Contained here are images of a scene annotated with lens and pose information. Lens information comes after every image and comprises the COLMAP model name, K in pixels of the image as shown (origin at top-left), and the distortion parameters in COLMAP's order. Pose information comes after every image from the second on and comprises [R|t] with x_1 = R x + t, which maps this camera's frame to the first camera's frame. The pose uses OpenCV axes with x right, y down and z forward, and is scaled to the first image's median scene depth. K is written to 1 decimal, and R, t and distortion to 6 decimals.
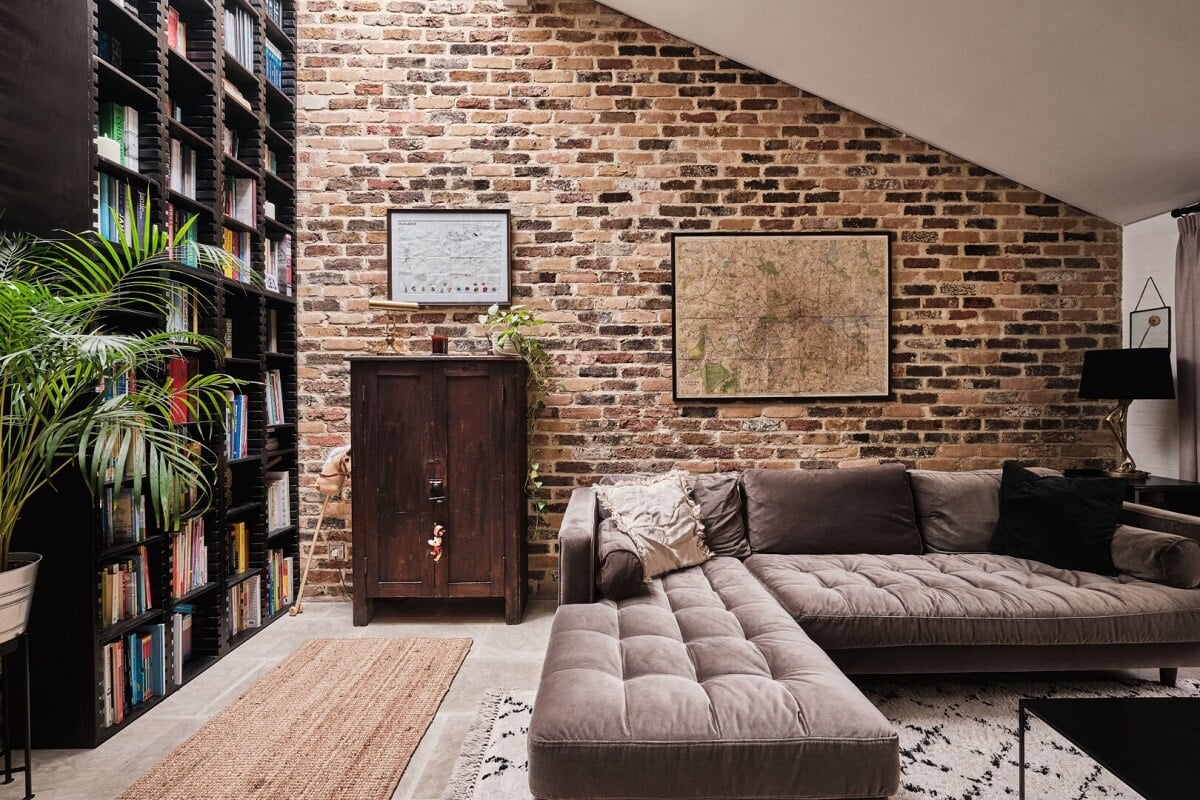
lens RADIAL K [[519.9, 0, 608.9], [0, 519.9, 395.7], [0, 0, 1]] dist [-0.004956, 0.000378]
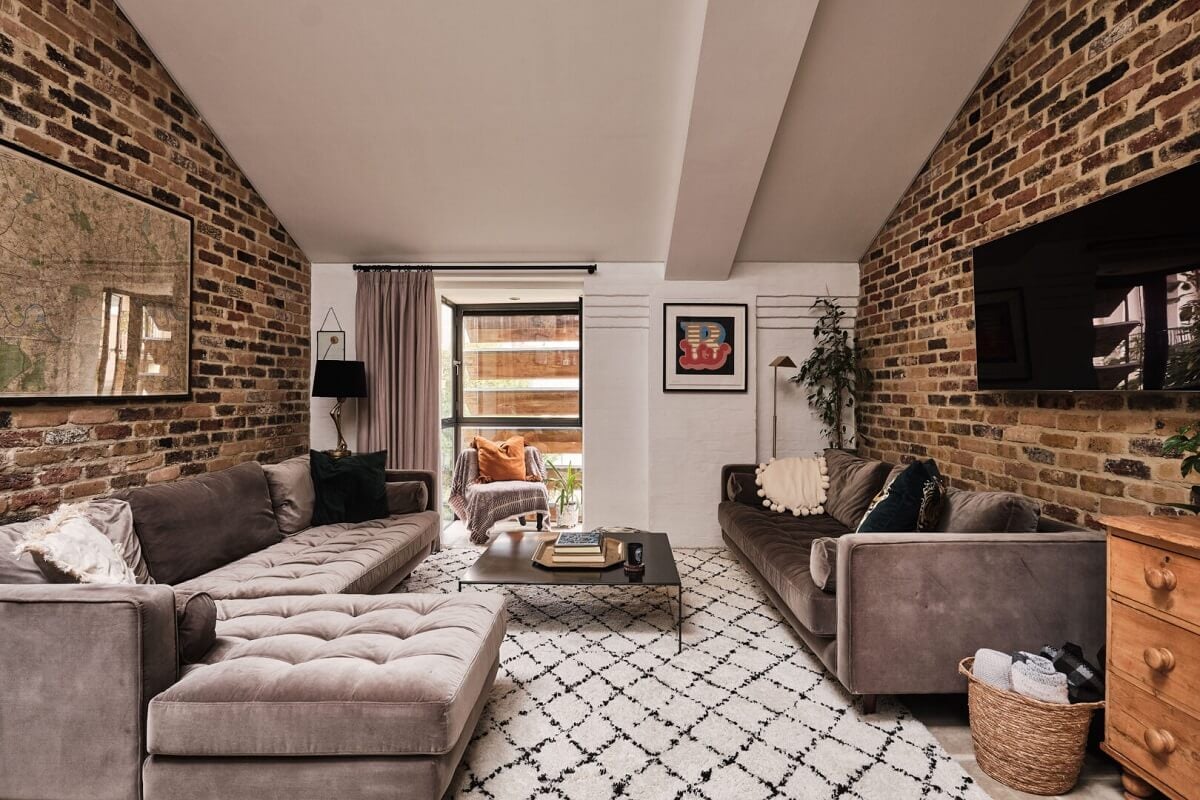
lens RADIAL K [[629.0, 0, 604.8], [0, 629.0, 401.4], [0, 0, 1]] dist [-0.004465, -0.001680]
pose [[0.026359, -0.009065, 0.999611, -0.562705], [0.001976, 0.999957, 0.009016, 0.003216], [-0.999651, 0.001737, 0.026376, 0.237797]]
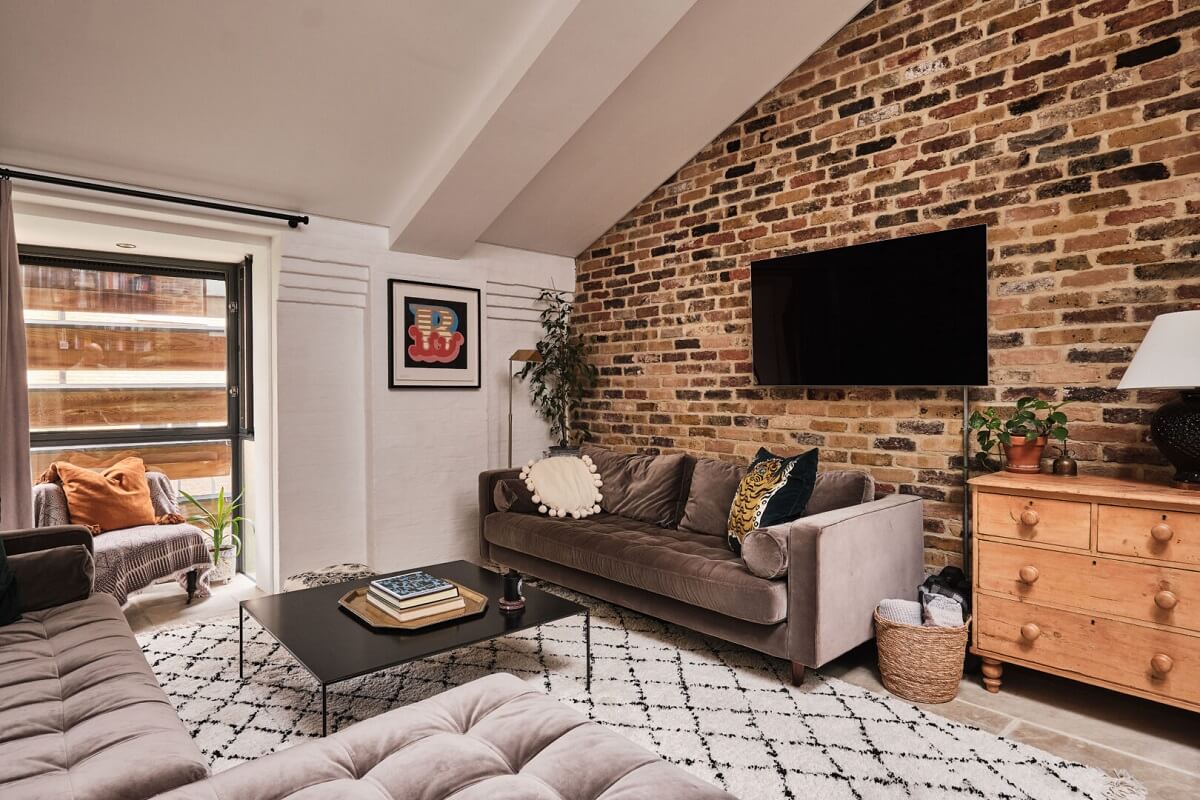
lens RADIAL K [[679.3, 0, 607.9], [0, 679.3, 400.2], [0, 0, 1]] dist [0.003142, -0.000867]
pose [[-0.657064, -0.004794, 0.753820, -0.300892], [0.009516, 0.999847, 0.014653, 0.000868], [-0.753775, 0.016801, -0.656918, 0.707719]]
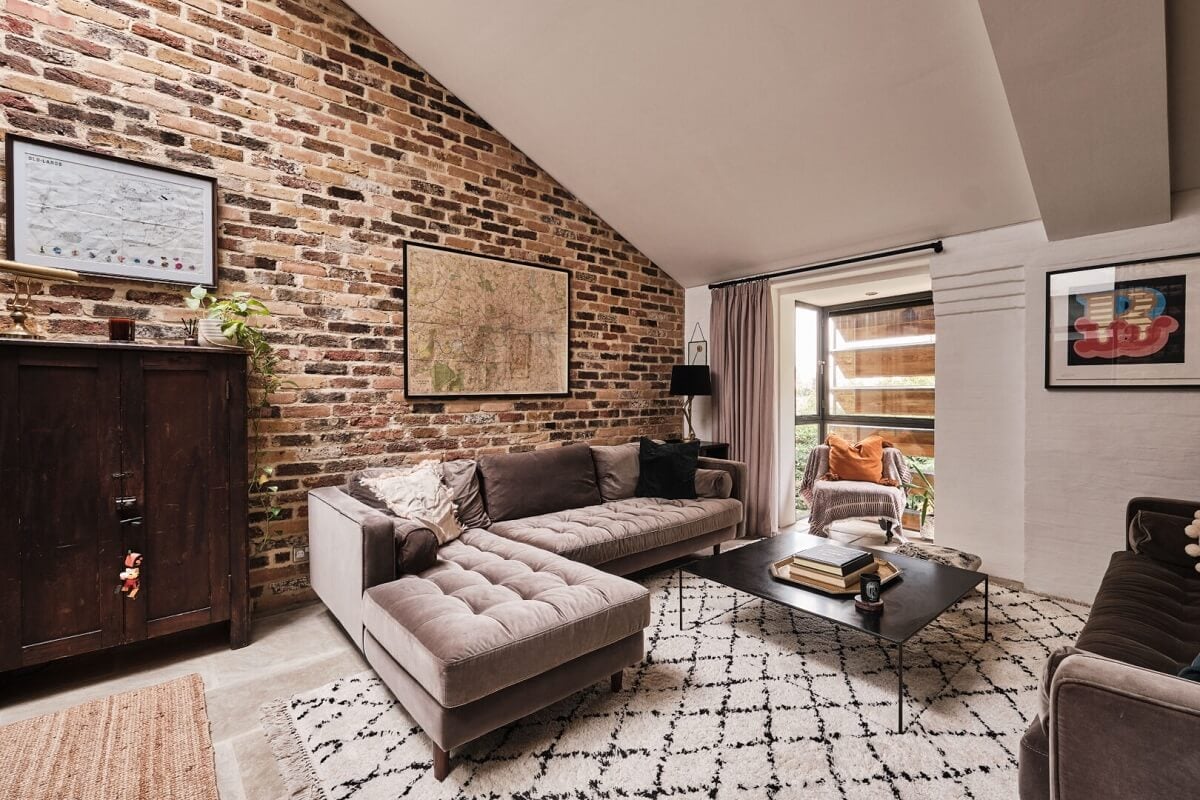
lens RADIAL K [[519.9, 0, 606.6], [0, 519.9, 399.2], [0, 0, 1]] dist [-0.004956, 0.000378]
pose [[0.761651, -0.006817, 0.647951, -0.253896], [0.001181, 0.999958, 0.009133, 0.002729], [-0.647986, -0.006191, 0.761627, -0.081187]]
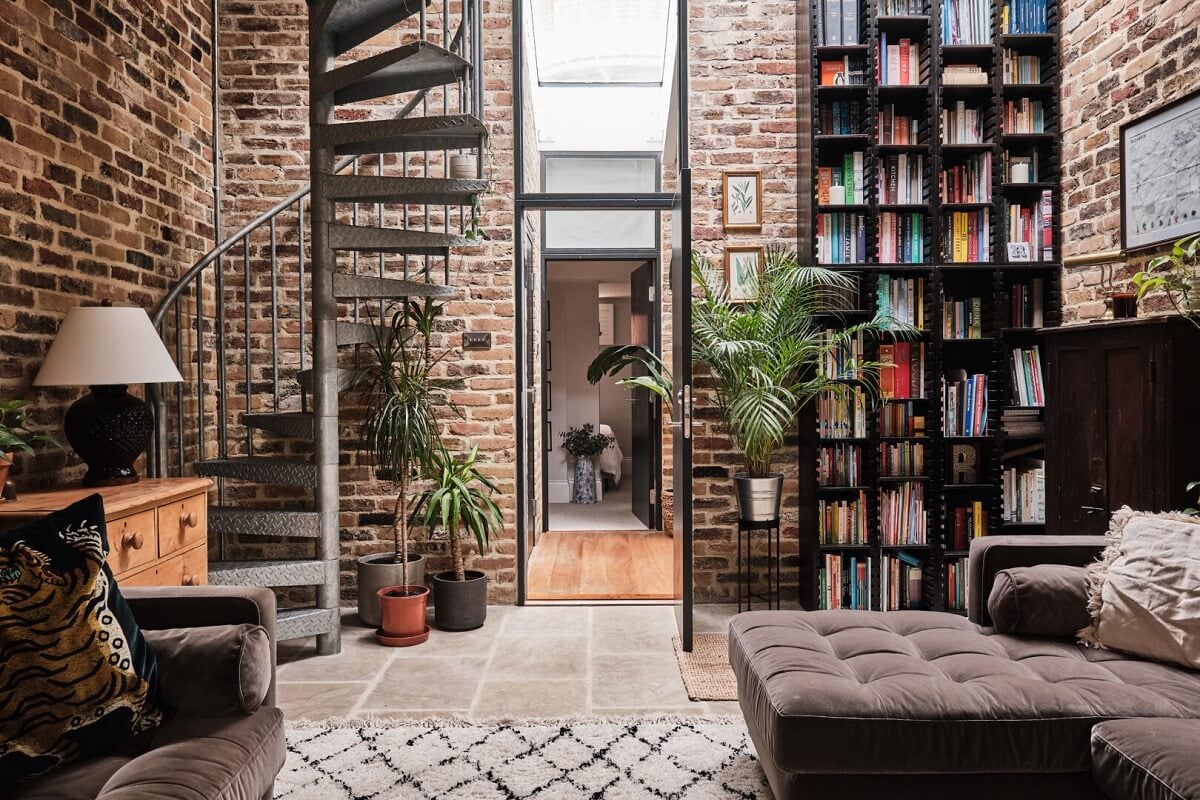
lens RADIAL K [[838.8, 0, 597.4], [0, 838.8, 399.8], [0, 0, 1]] dist [0.008226, 0.002432]
pose [[0.000491, 0.030394, -0.999538, 0.799517], [0.005589, 0.999522, 0.030396, -0.004637], [0.999984, -0.005601, 0.000320, 0.235221]]
